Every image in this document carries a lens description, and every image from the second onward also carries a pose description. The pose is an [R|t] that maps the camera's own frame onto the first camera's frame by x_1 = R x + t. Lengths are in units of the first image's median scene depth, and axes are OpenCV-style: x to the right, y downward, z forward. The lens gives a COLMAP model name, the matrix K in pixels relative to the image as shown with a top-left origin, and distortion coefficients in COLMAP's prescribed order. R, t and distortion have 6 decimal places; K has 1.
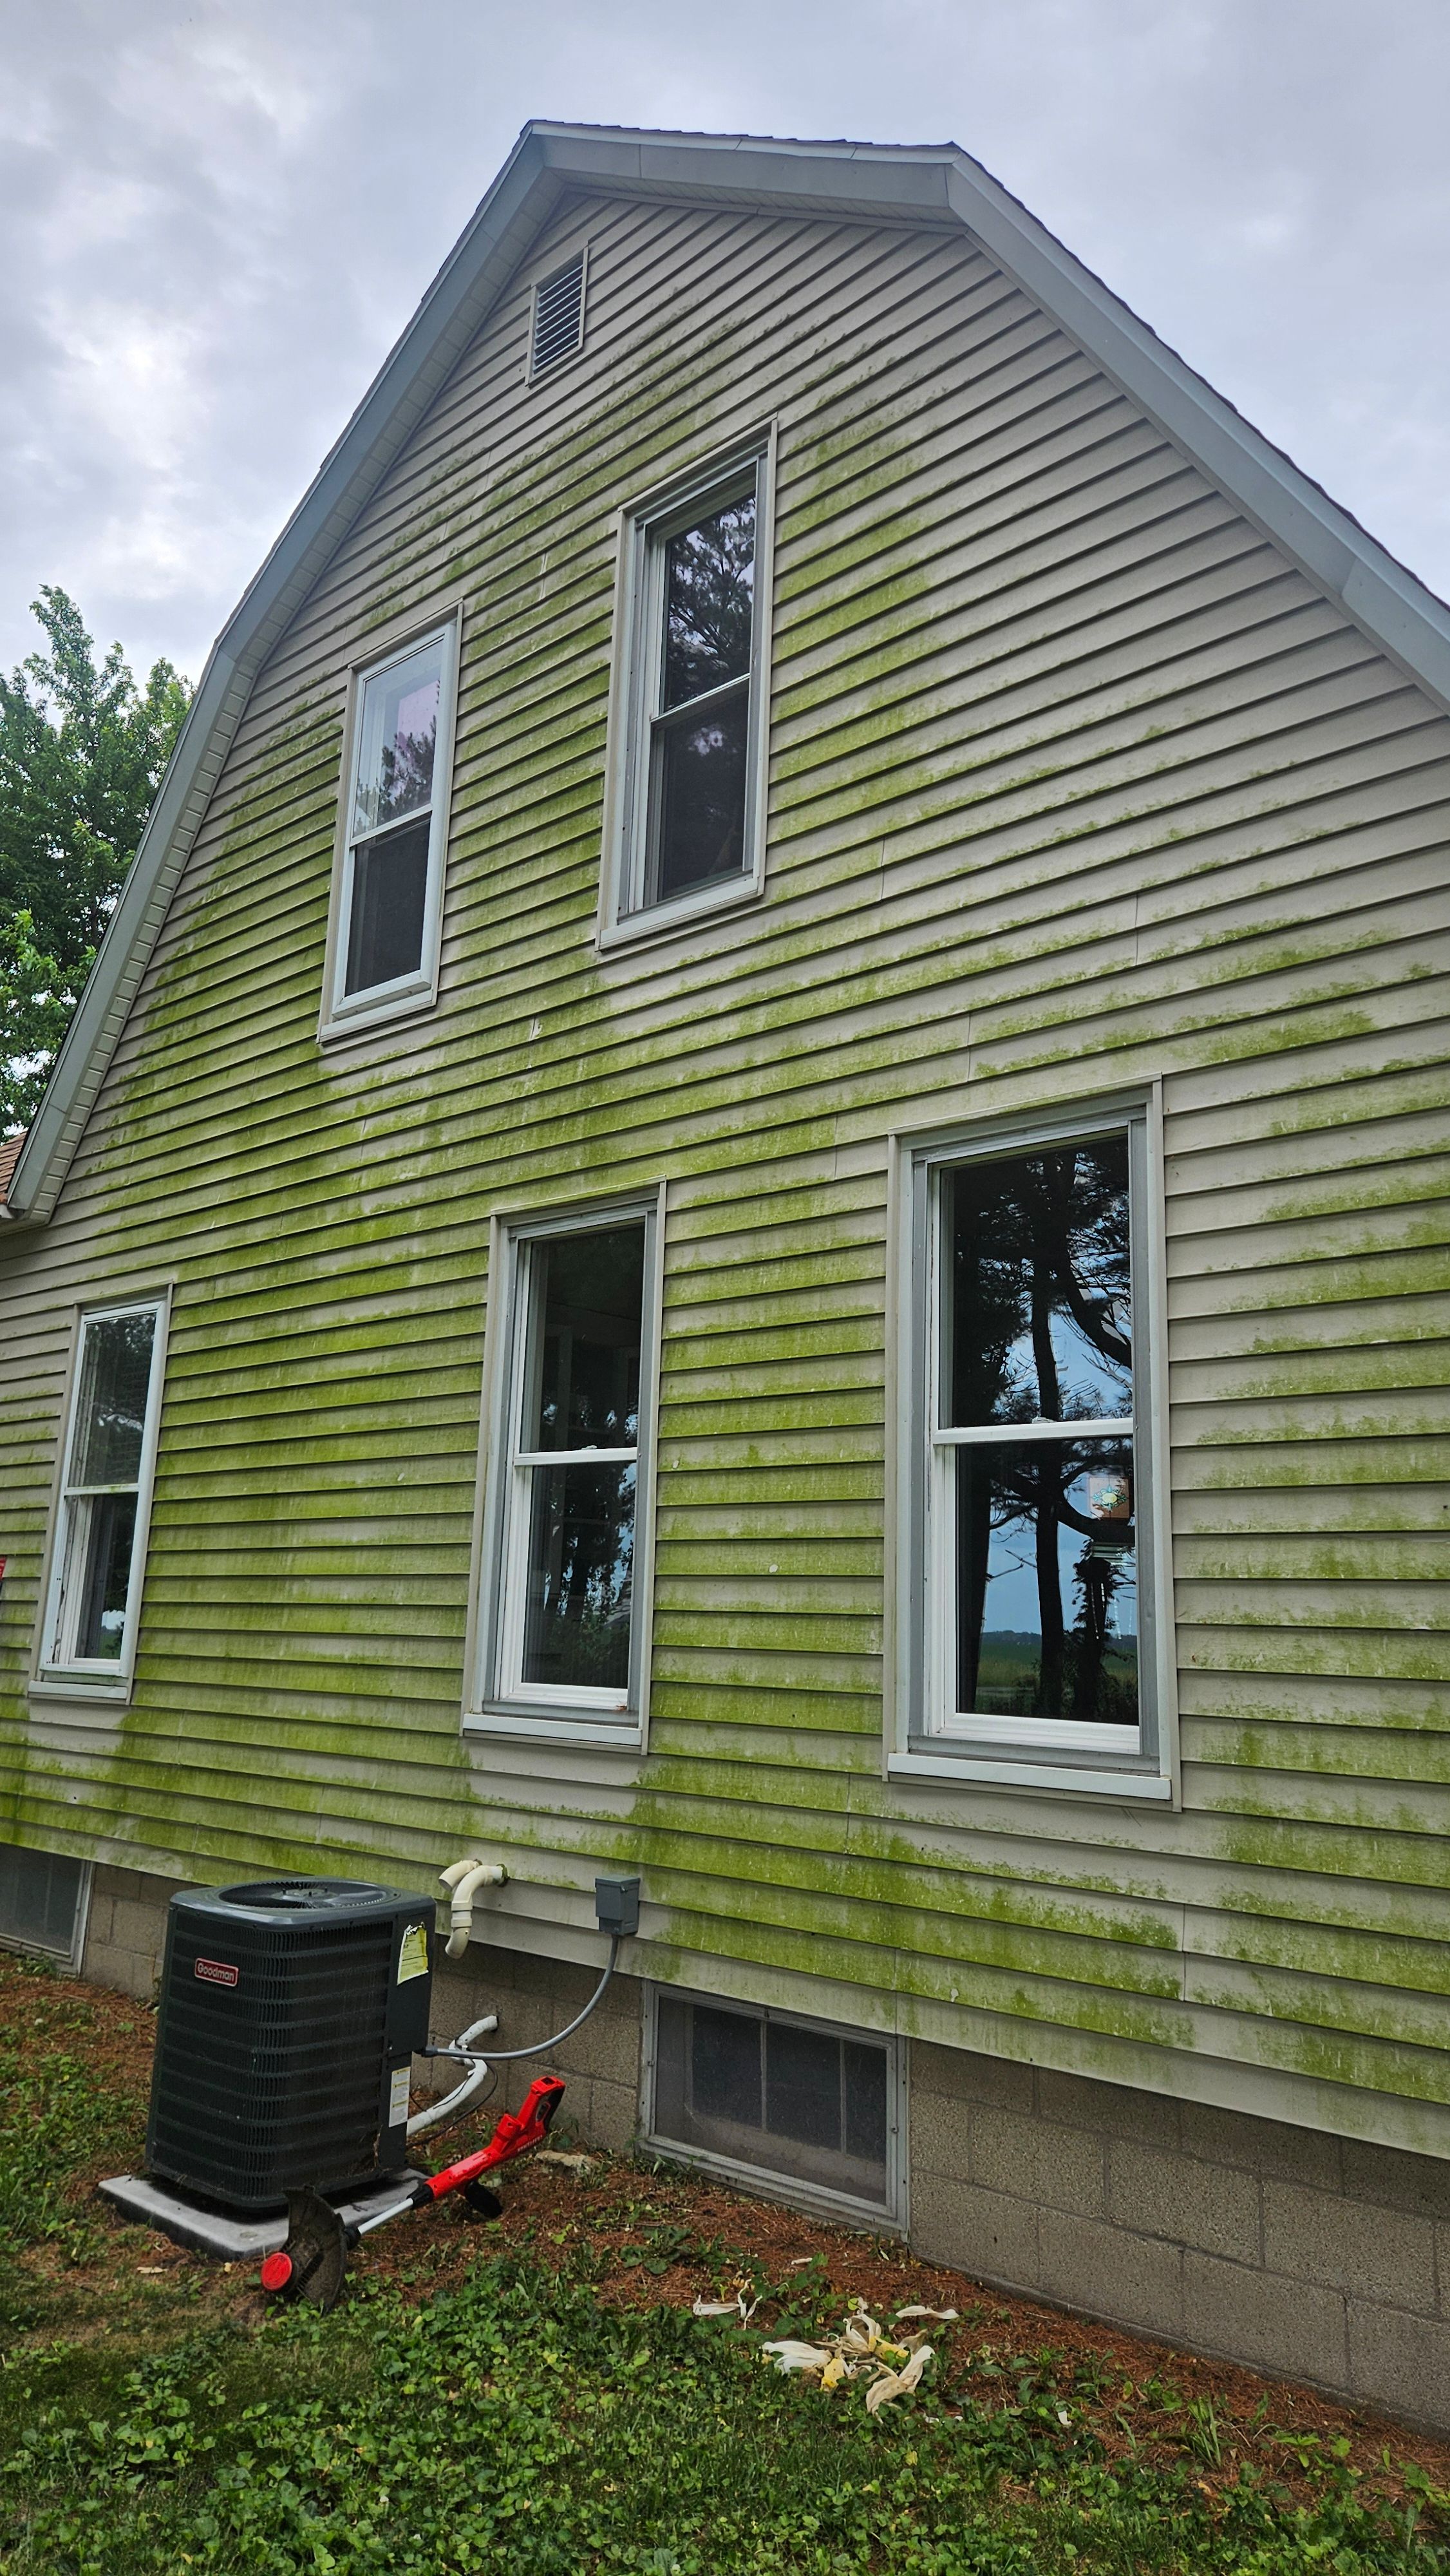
lens RADIAL K [[1696.6, 0, 725.0], [0, 1696.6, 1288.0], [0, 0, 1]] dist [0.082769, -0.062208]
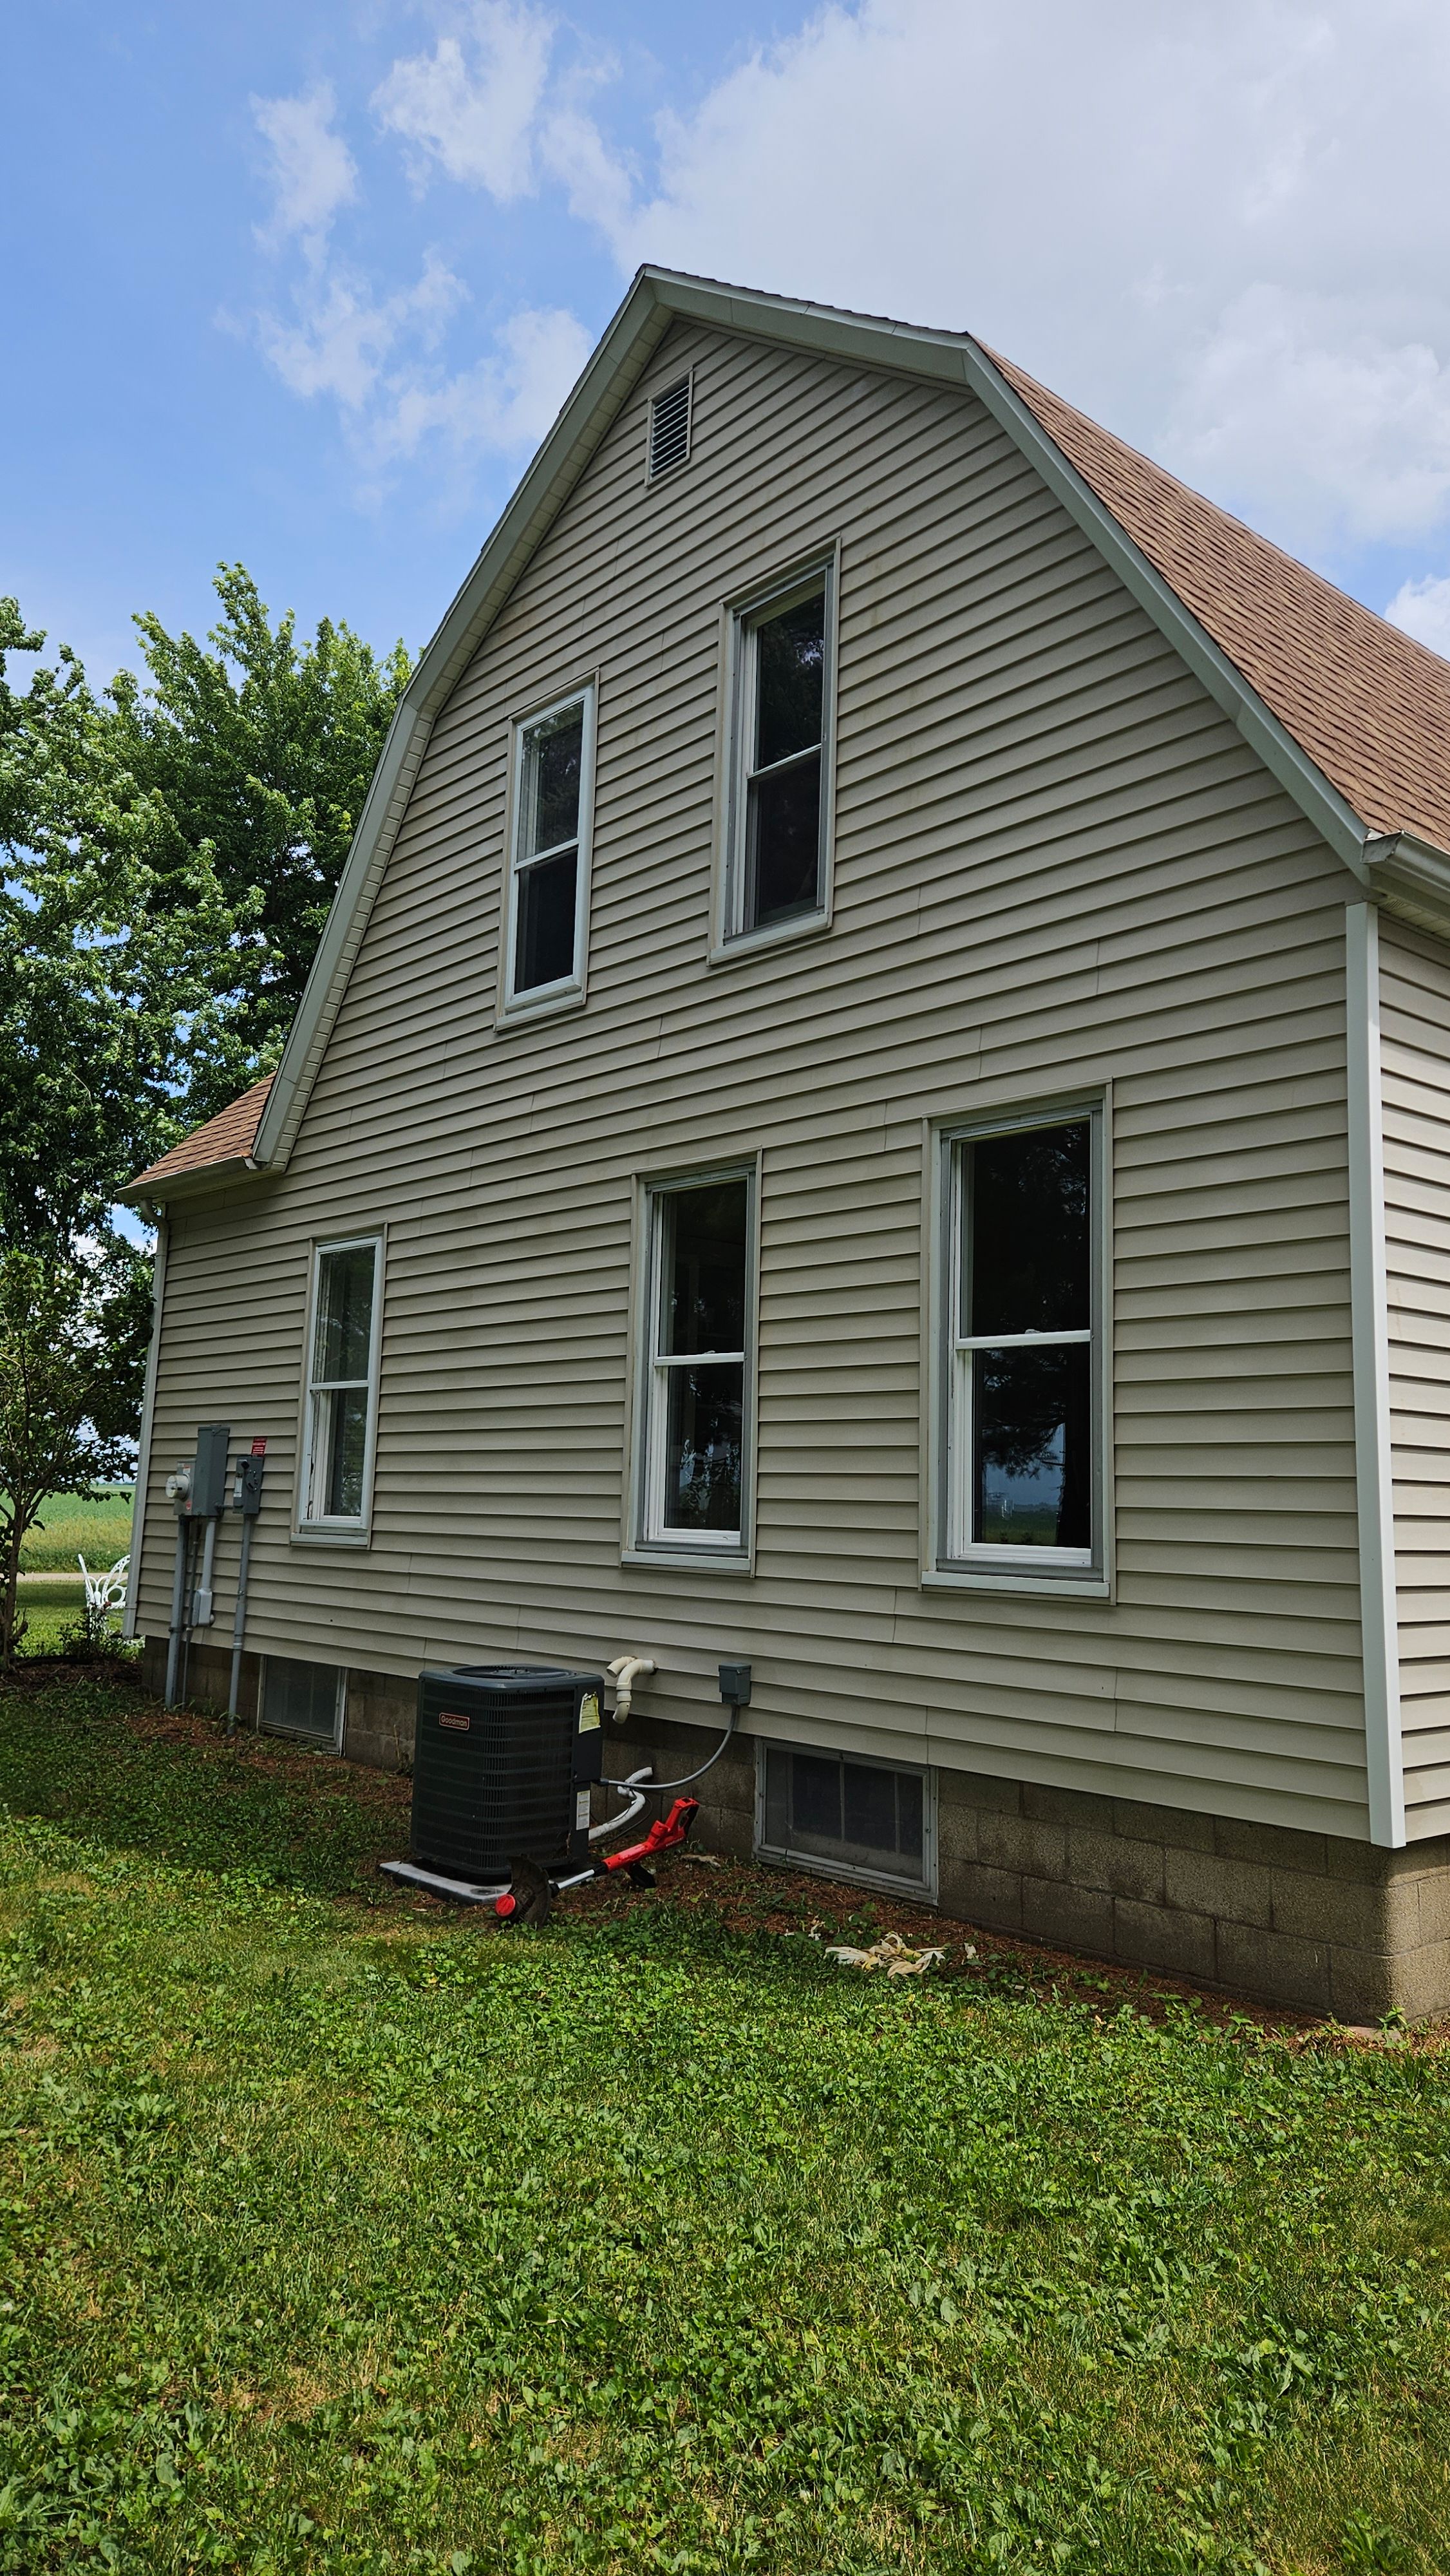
lens RADIAL K [[1699.9, 0, 725.0], [0, 1699.9, 1288.0], [0, 0, 1]] dist [0.092653, -0.062678]
pose [[0.995311, -0.016662, -0.095283, 0.062987], [0.023077, 0.997511, 0.066626, -0.046703], [0.093935, -0.068512, 0.993218, -0.327874]]
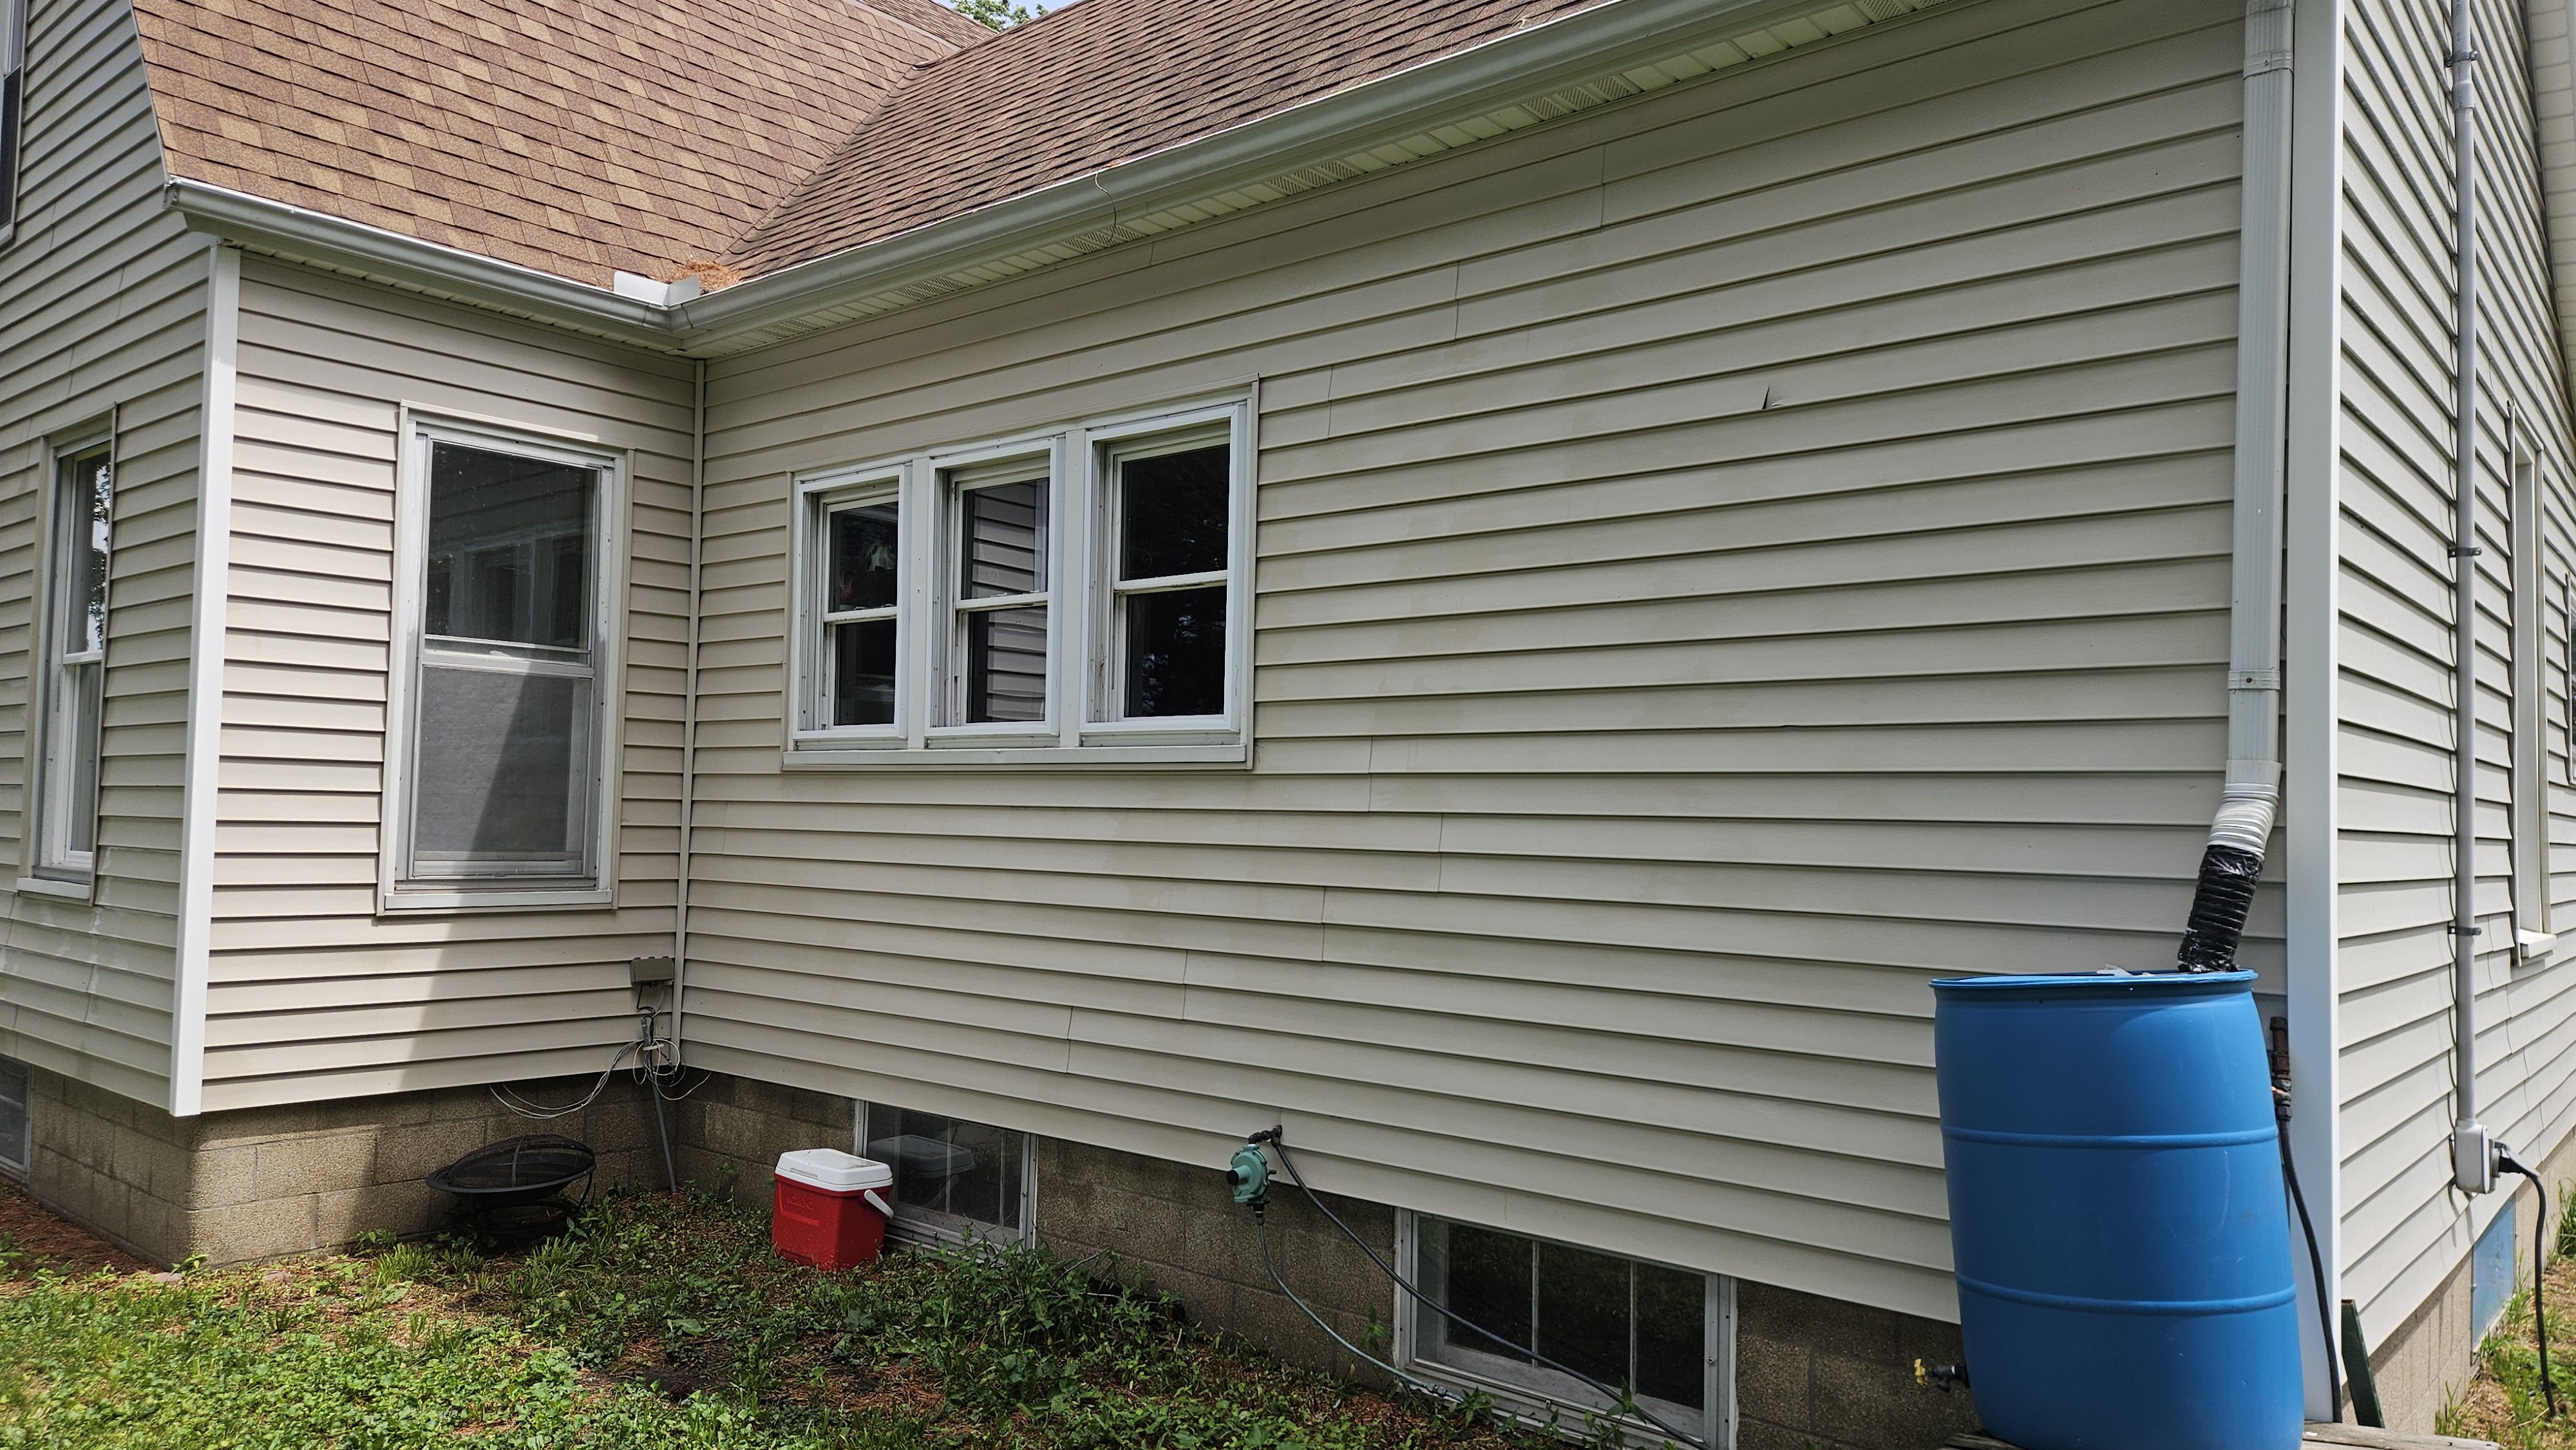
lens RADIAL K [[1699.9, 0, 1262.6], [0, 1699.9, 751.6], [0, 0, 1]] dist [0.092653, -0.062678]
pose [[0.999546, -0.003466, 0.029930, 0.955622], [-0.001265, 0.987659, 0.156614, -0.056774], [-0.030104, -0.156581, 0.987206, -0.408446]]
